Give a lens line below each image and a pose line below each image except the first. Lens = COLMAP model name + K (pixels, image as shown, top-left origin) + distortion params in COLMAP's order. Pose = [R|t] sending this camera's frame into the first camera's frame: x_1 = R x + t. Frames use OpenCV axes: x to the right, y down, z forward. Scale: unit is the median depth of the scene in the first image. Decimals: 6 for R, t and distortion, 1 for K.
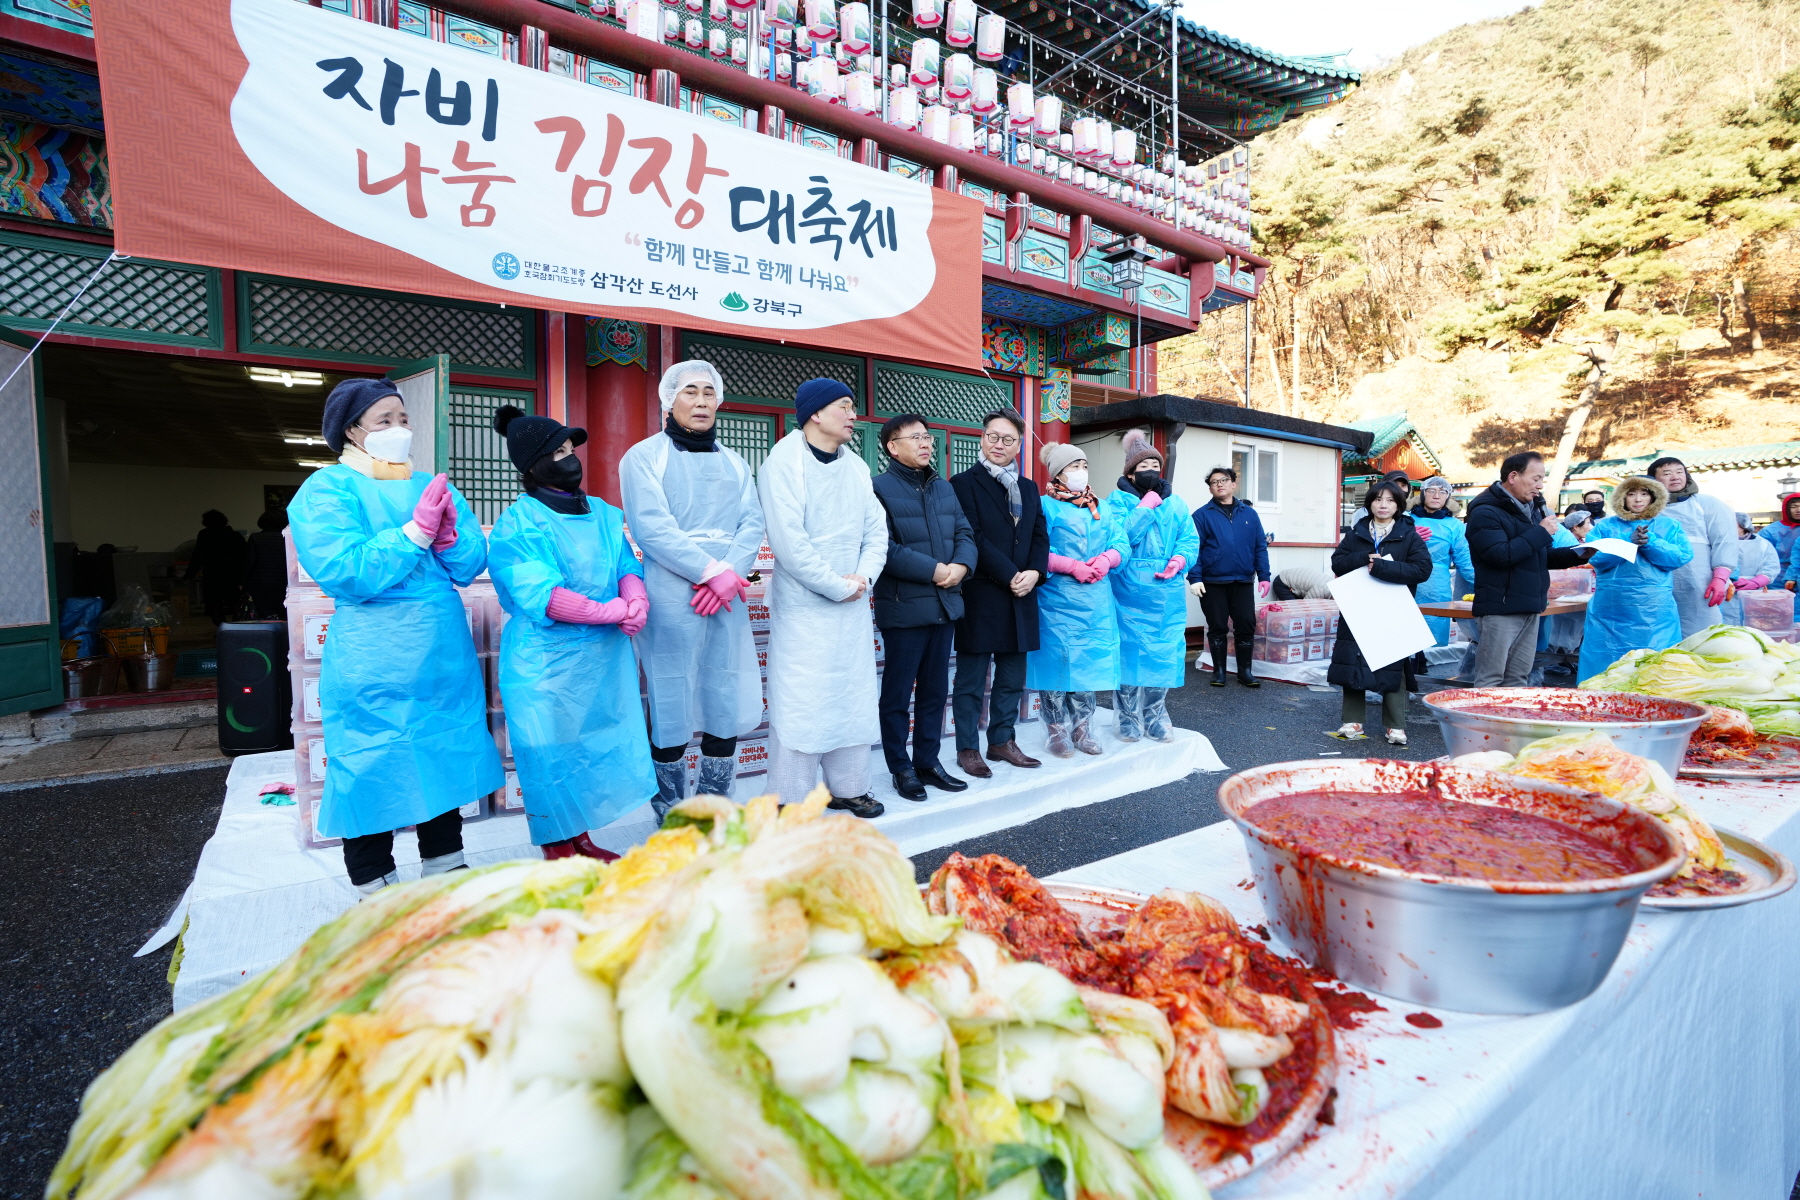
lens RADIAL K [[842.5, 0, 900.0], [0, 842.5, 600.0], [0, 0, 1]] dist [-0.054556, 0.027147]
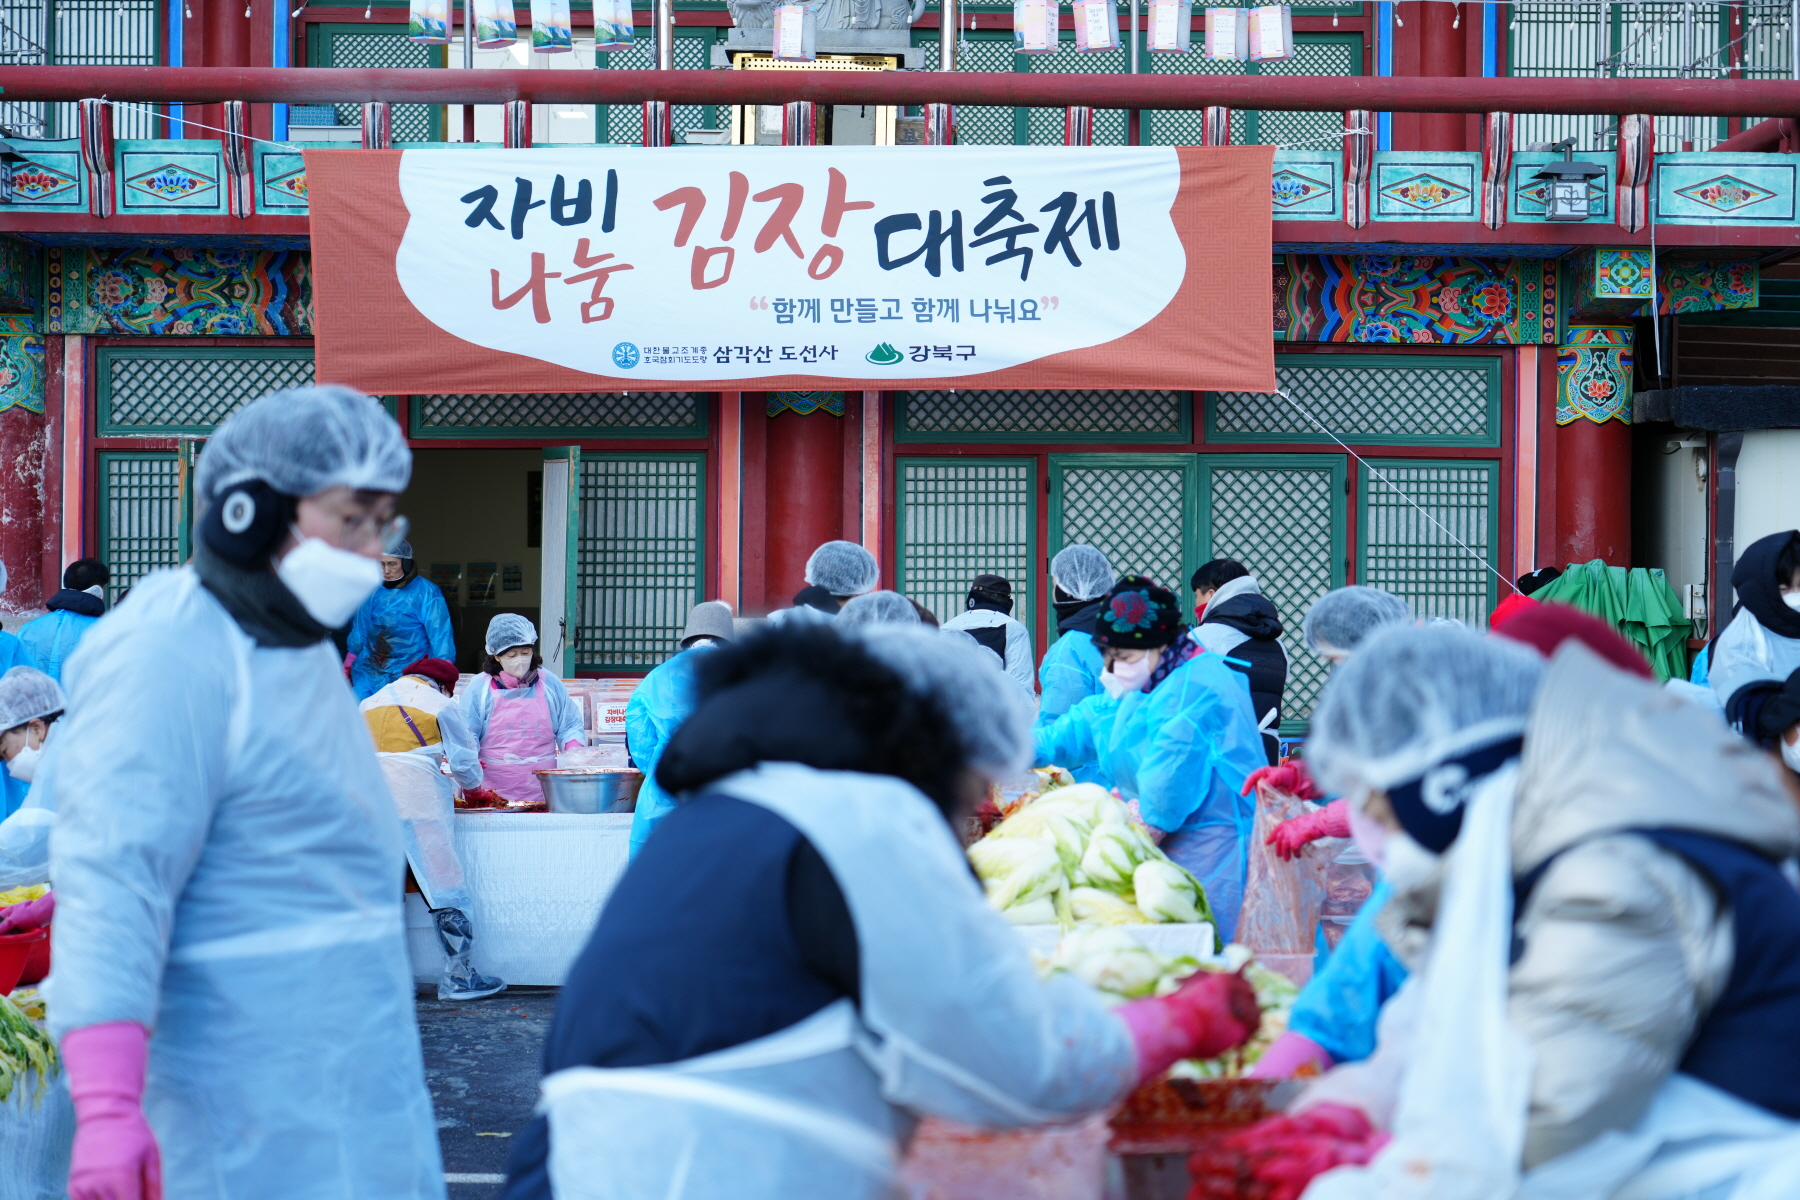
lens RADIAL K [[4412.1, 0, 900.0], [0, 4412.1, 600.0], [0, 0, 1]] dist [0.131169, -0.249229]
pose [[0.811128, 0.014143, -0.584698, 2.481733], [-0.038332, 0.998844, -0.029015, 0.008147], [0.583612, 0.045947, 0.810732, -2.627983]]
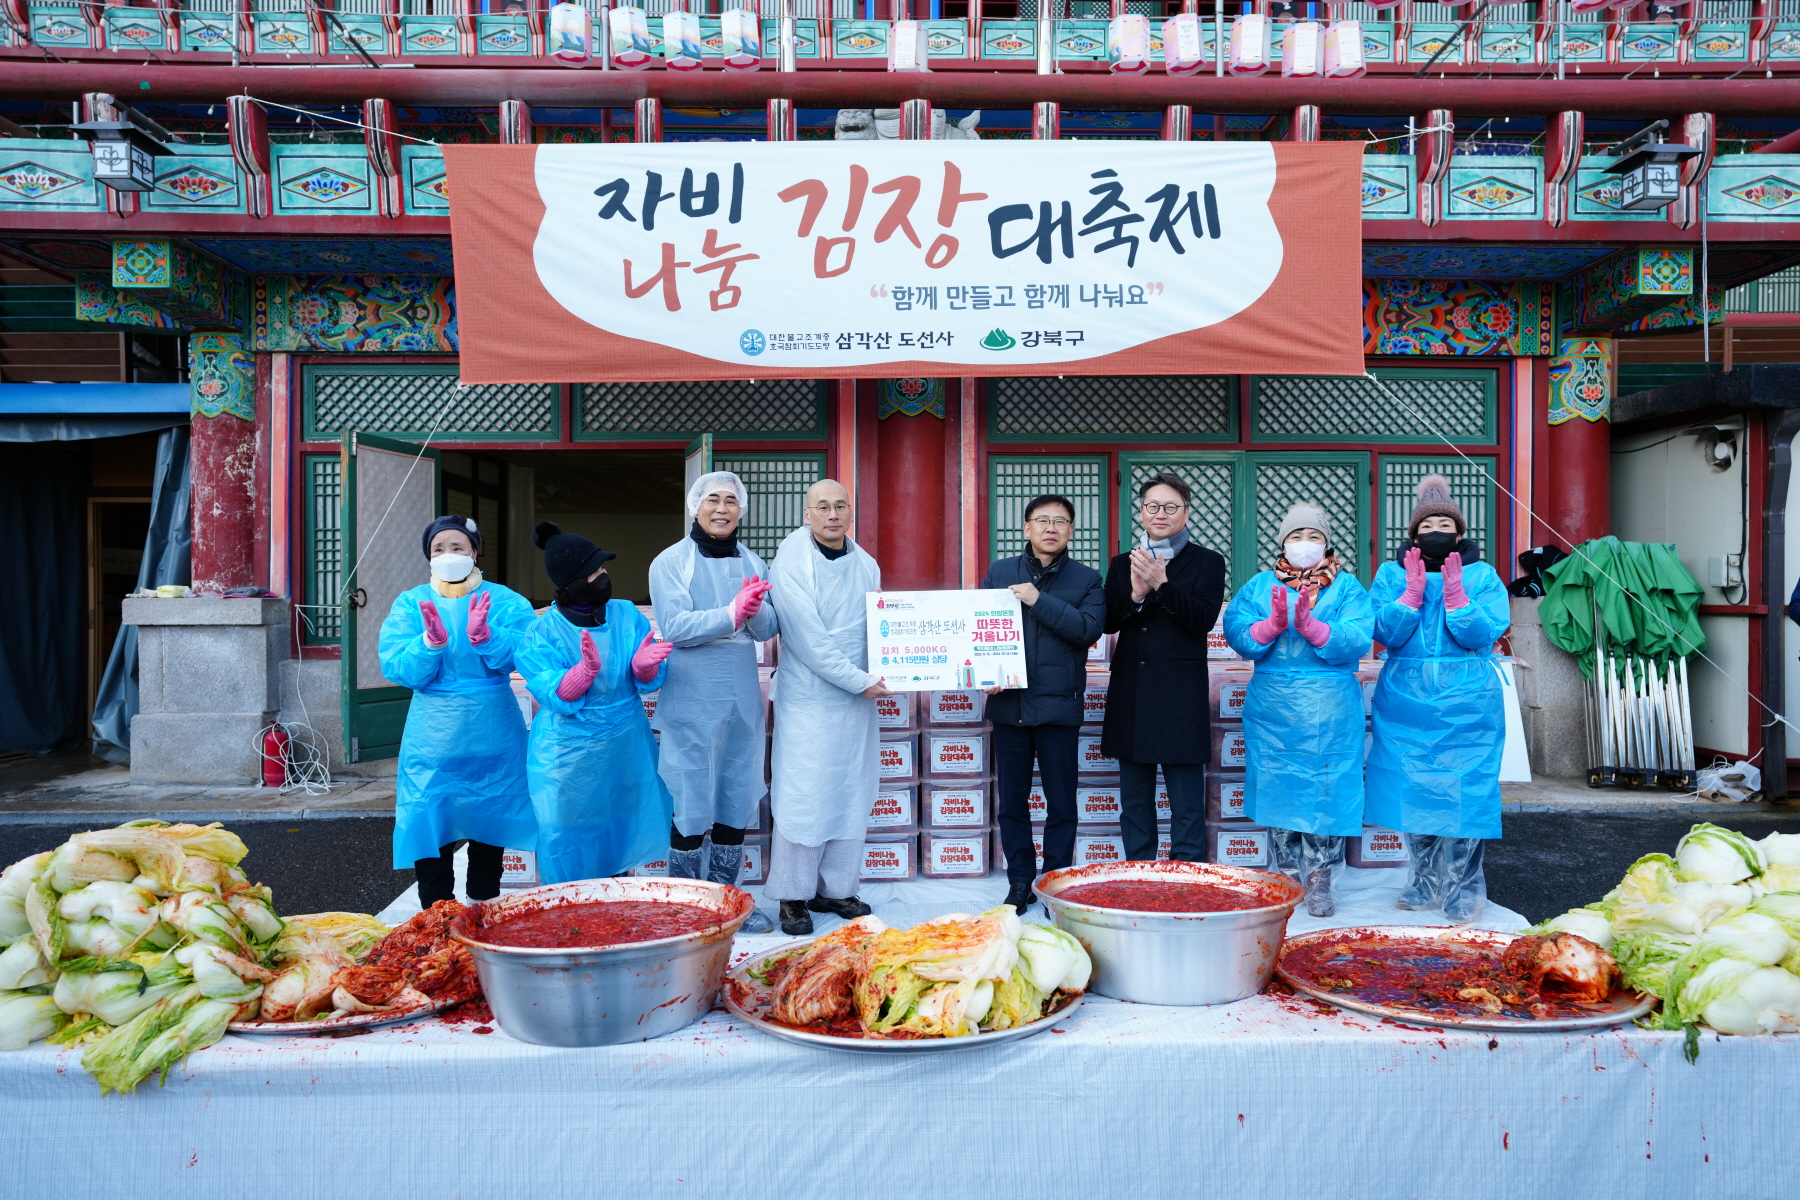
lens RADIAL K [[1228.0, 0, 900.0], [0, 1228.0, 600.0], [0, 0, 1]] dist [0.003196, 0.005652]
pose [[0.829347, 0.003327, -0.558724, 0.454470], [-0.030426, 0.998767, -0.039216, -0.037288], [0.557905, 0.049524, 0.828426, -0.100908]]
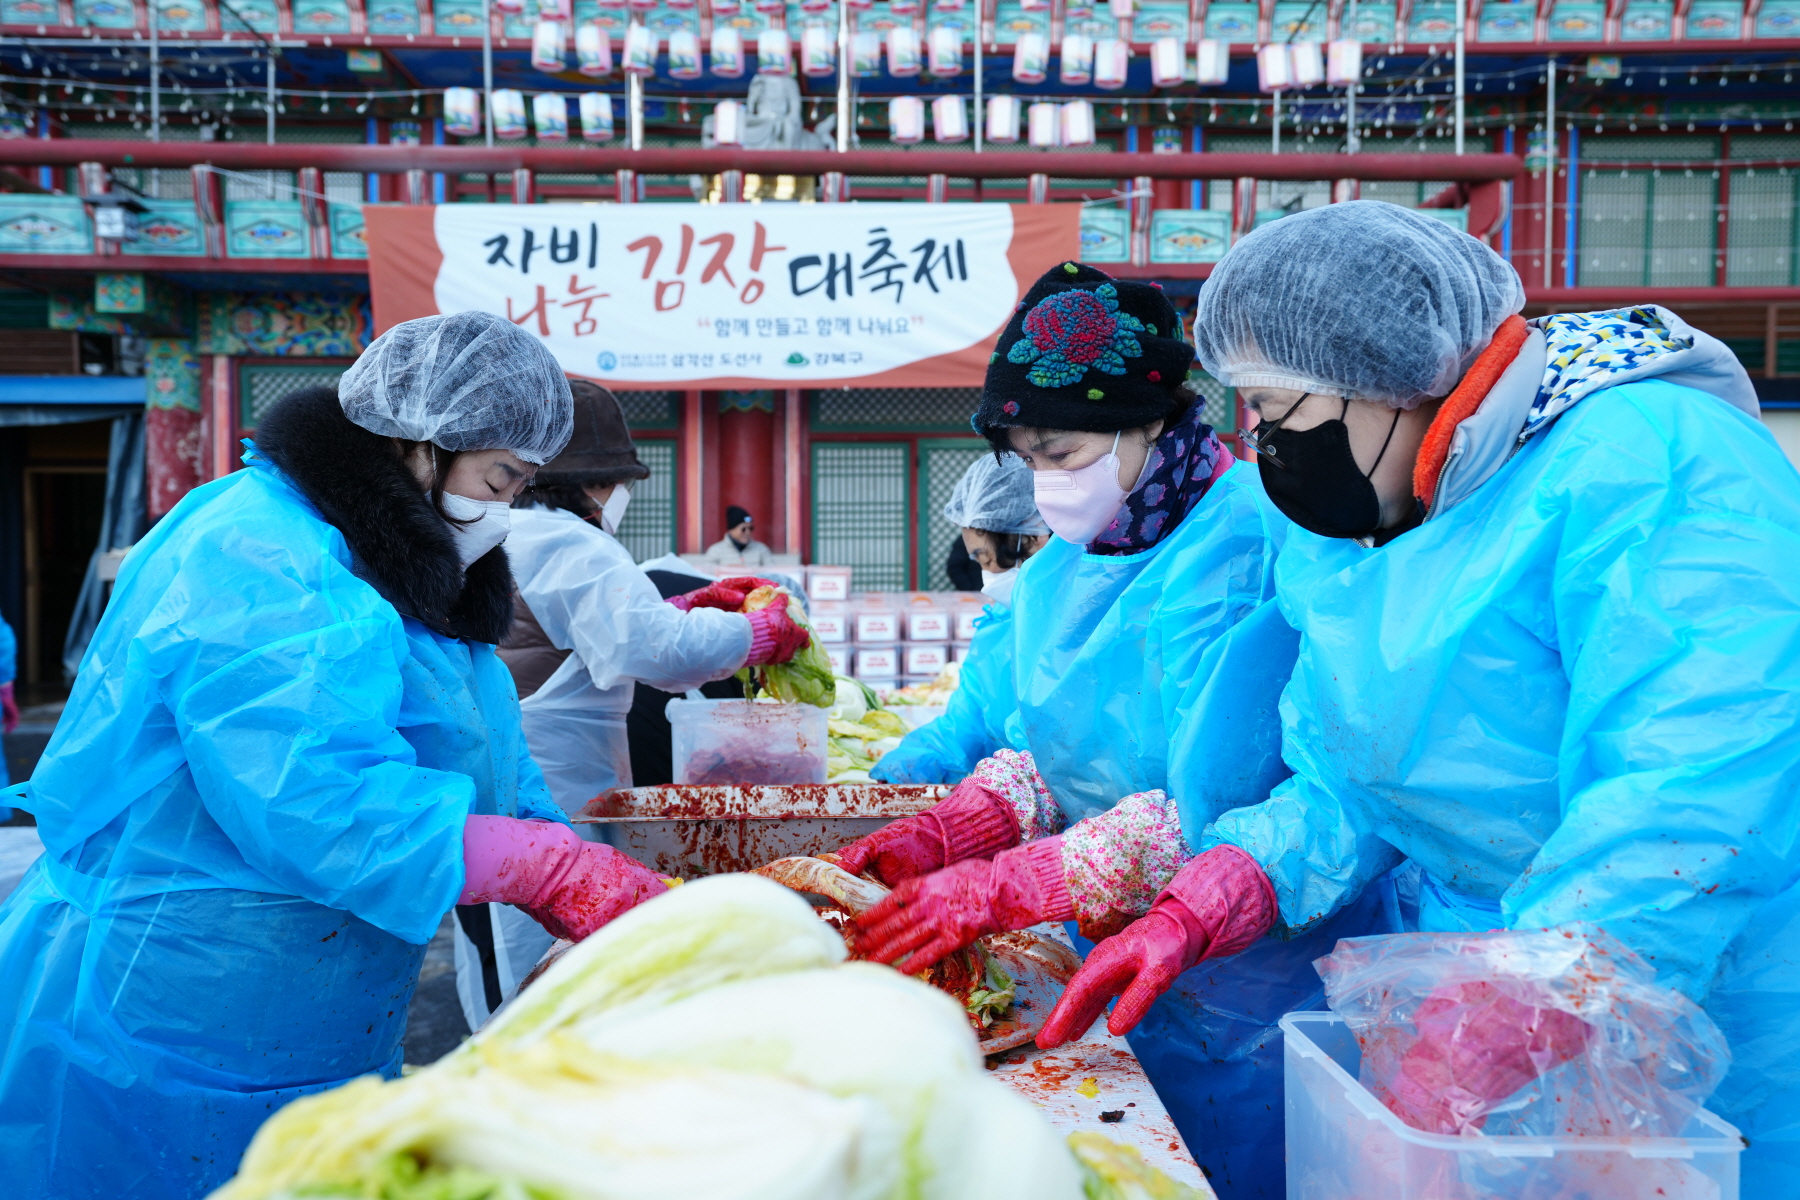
lens RADIAL K [[1727.7, 0, 900.0], [0, 1727.7, 600.0], [0, 0, 1]] dist [0.104022, 0.002979]
pose [[0.821020, 0.016310, -0.570666, 1.316633], [-0.032324, 0.999316, -0.017944, 0.001512], [0.569984, 0.033178, 0.820986, -0.860388]]
